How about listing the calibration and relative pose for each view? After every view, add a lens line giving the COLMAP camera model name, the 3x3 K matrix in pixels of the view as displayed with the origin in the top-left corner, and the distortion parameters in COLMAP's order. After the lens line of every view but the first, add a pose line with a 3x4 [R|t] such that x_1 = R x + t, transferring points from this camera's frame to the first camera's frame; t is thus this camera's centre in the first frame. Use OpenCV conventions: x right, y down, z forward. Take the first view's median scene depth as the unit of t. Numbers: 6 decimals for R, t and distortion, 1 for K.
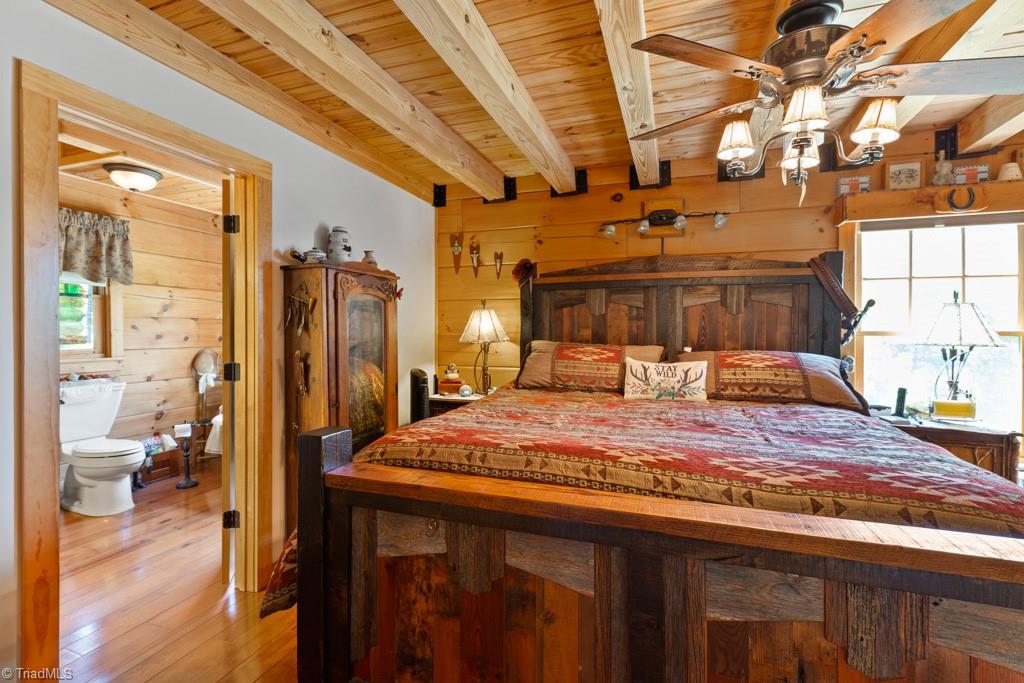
lens RADIAL K [[465.1, 0, 511.9], [0, 465.1, 334.6], [0, 0, 1]] dist [0.006209, 0.000527]
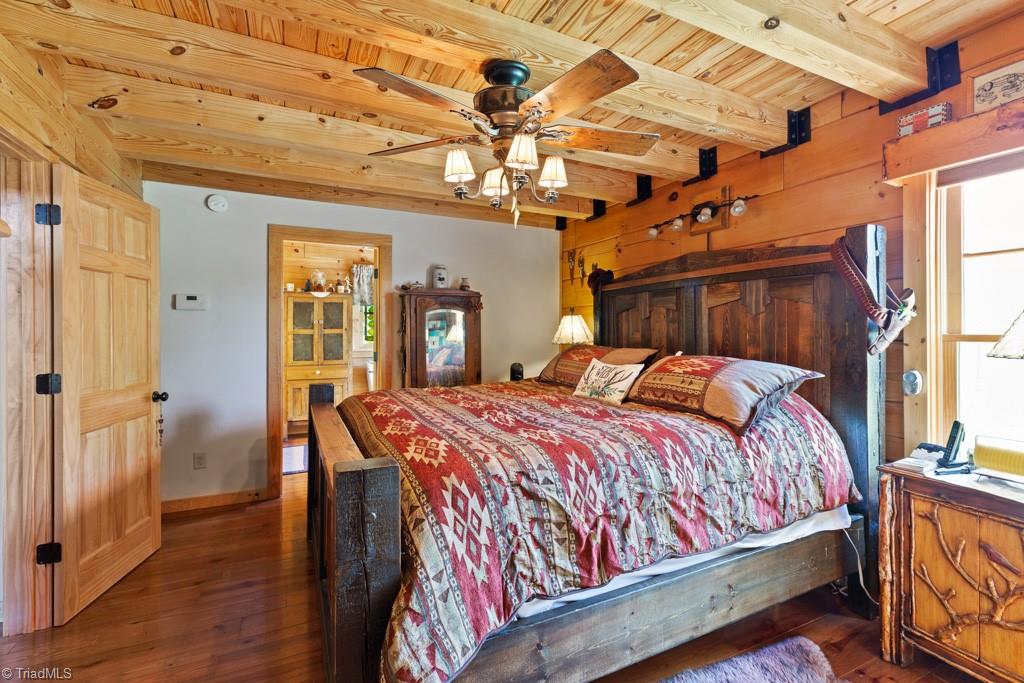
lens RADIAL K [[465.1, 0, 514.0], [0, 465.1, 336.6], [0, 0, 1]] dist [0.006209, 0.000527]
pose [[0.709110, 0.004806, -0.705082, 0.739935], [-0.006279, 0.999980, 0.000501, -0.000847], [0.705070, 0.004072, 0.709126, 0.083803]]
